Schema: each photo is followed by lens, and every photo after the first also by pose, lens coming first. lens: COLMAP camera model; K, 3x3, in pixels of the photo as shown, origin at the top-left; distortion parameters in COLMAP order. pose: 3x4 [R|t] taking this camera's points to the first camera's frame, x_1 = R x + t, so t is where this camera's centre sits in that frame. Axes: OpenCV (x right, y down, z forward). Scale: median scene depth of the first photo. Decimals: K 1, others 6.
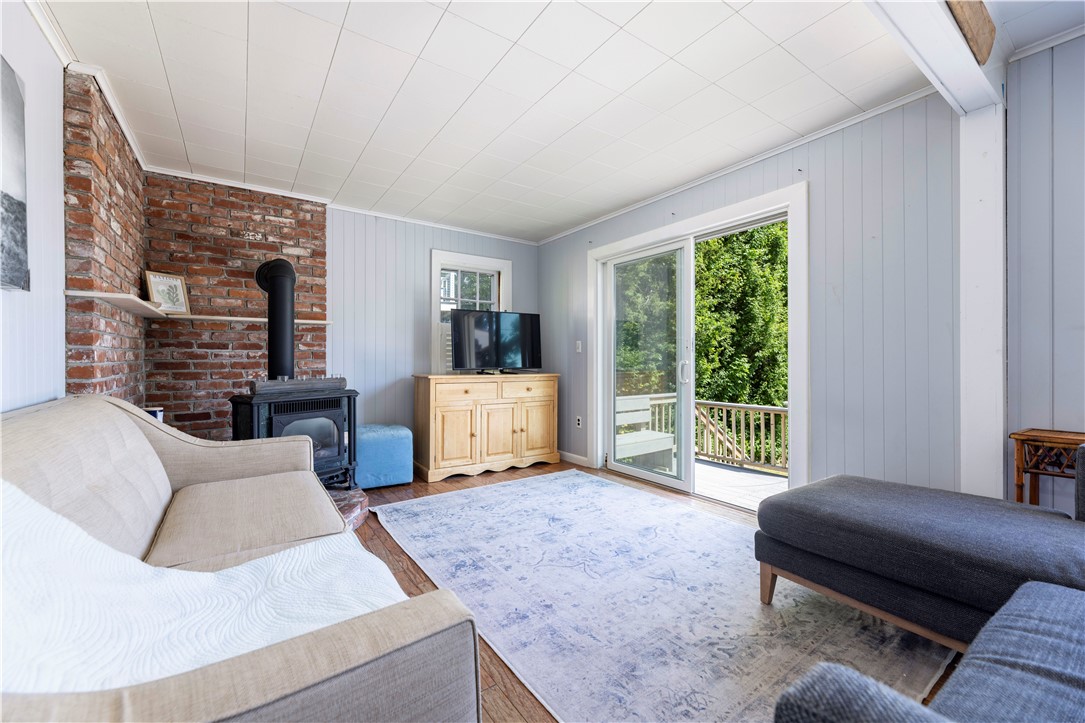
lens RADIAL K [[436.6, 0, 542.4], [0, 436.6, 362.8], [0, 0, 1]] dist [0.000664, 0.000587]
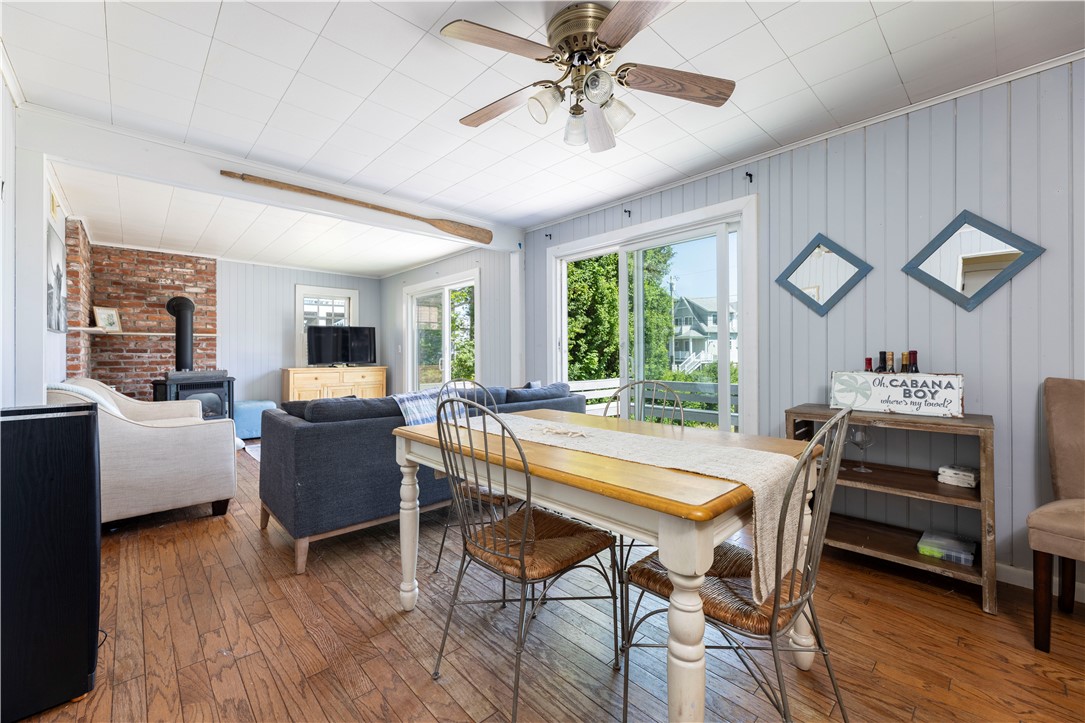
lens RADIAL K [[436.6, 0, 544.3], [0, 436.6, 353.1], [0, 0, 1]] dist [0.000664, 0.000587]
pose [[0.988960, -0.005333, 0.148084, 0.472465], [0.006537, 0.999949, -0.007651, -0.008630], [-0.148036, 0.008534, 0.988945, -0.783785]]
